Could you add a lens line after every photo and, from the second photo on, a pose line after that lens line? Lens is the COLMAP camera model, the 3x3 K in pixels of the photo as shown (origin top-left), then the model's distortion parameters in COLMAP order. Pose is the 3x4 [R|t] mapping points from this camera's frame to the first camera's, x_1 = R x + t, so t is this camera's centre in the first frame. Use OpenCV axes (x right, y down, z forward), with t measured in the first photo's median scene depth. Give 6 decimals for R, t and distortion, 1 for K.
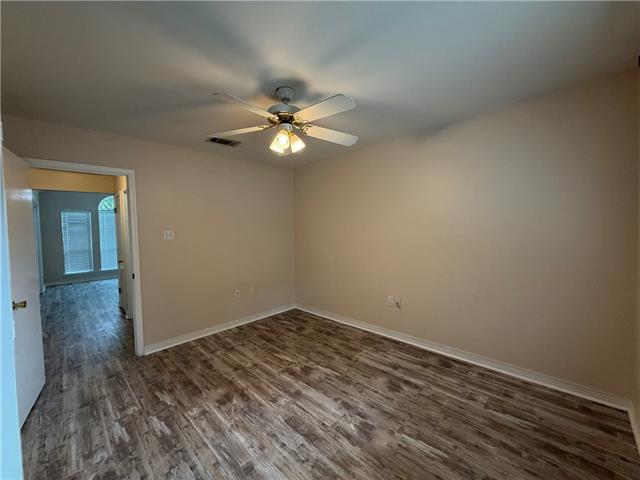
lens RADIAL K [[256.3, 0, 322.7], [0, 256.3, 236.8], [0, 0, 1]] dist [0.000095, -0.000110]
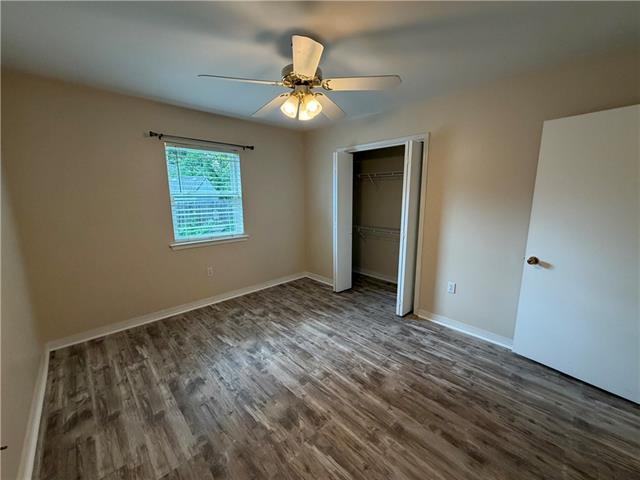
lens RADIAL K [[256.3, 0, 320.7], [0, 256.3, 240.3], [0, 0, 1]] dist [0.000095, -0.000110]
pose [[-0.998843, 0.021899, 0.042818, -0.225051], [0.030381, 0.977484, 0.208811, -0.090128], [-0.037281, 0.209870, -0.977018, 1.891341]]
